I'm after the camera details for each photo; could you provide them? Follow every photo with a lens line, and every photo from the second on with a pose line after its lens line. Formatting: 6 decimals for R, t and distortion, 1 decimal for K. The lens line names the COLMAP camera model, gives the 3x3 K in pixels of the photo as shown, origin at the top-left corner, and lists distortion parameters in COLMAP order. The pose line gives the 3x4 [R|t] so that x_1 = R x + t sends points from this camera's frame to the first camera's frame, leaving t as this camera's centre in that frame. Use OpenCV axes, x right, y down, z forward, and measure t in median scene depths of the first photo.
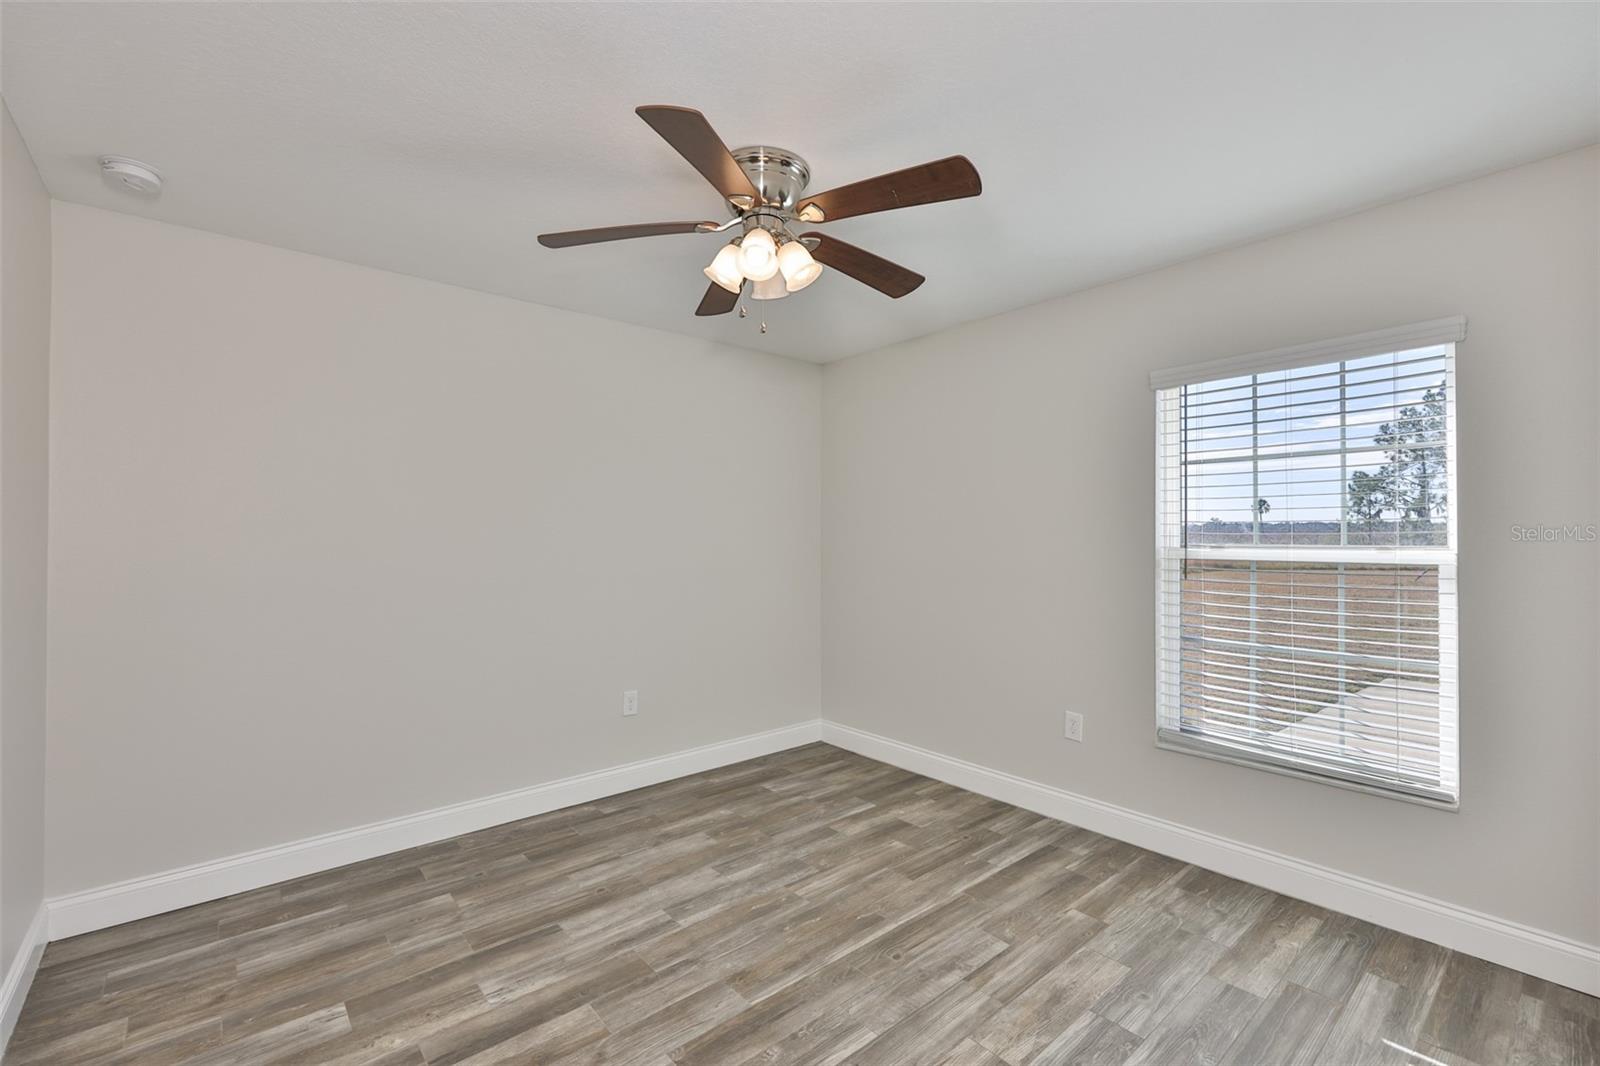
lens RADIAL K [[686.9, 0, 800.0], [0, 686.9, 533.0], [0, 0, 1]] dist [-0.002790, 0.000068]
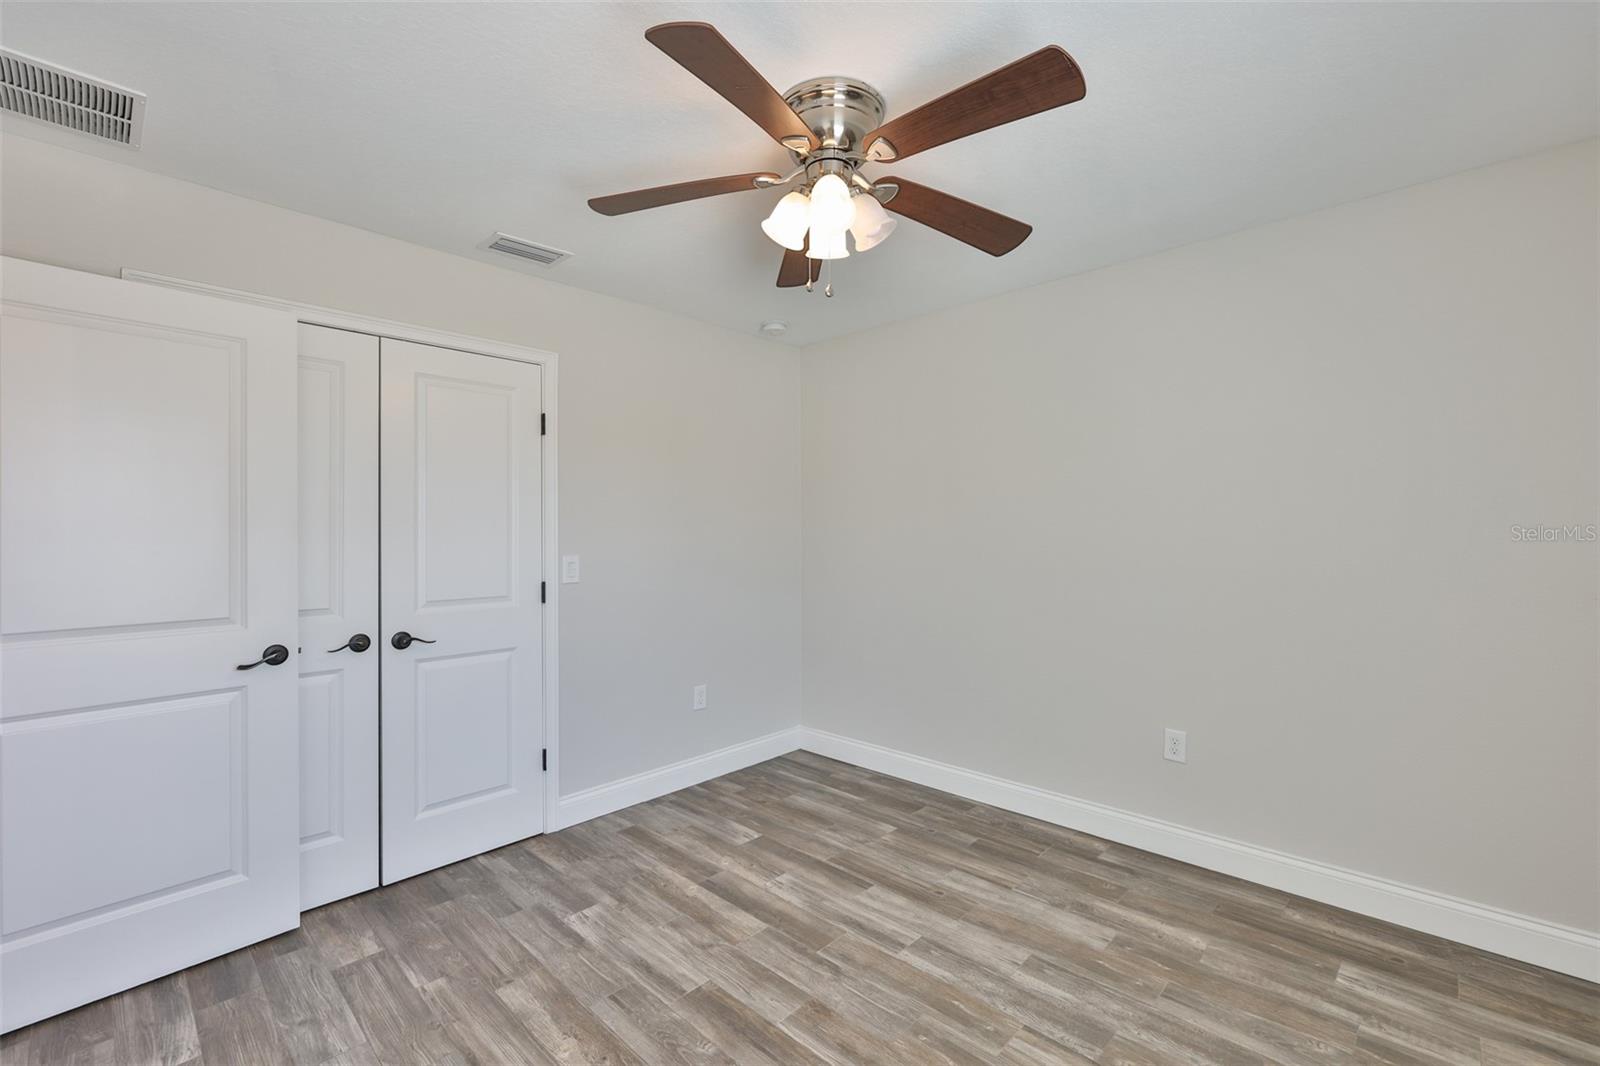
lens RADIAL K [[686.9, 0, 800.0], [0, 686.9, 533.0], [0, 0, 1]] dist [-0.002790, 0.000068]
pose [[0.101373, 0.004123, -0.994840, 0.676027], [0.011848, 0.999915, 0.005351, 0.001236], [0.994778, -0.012329, 0.101316, 0.728560]]
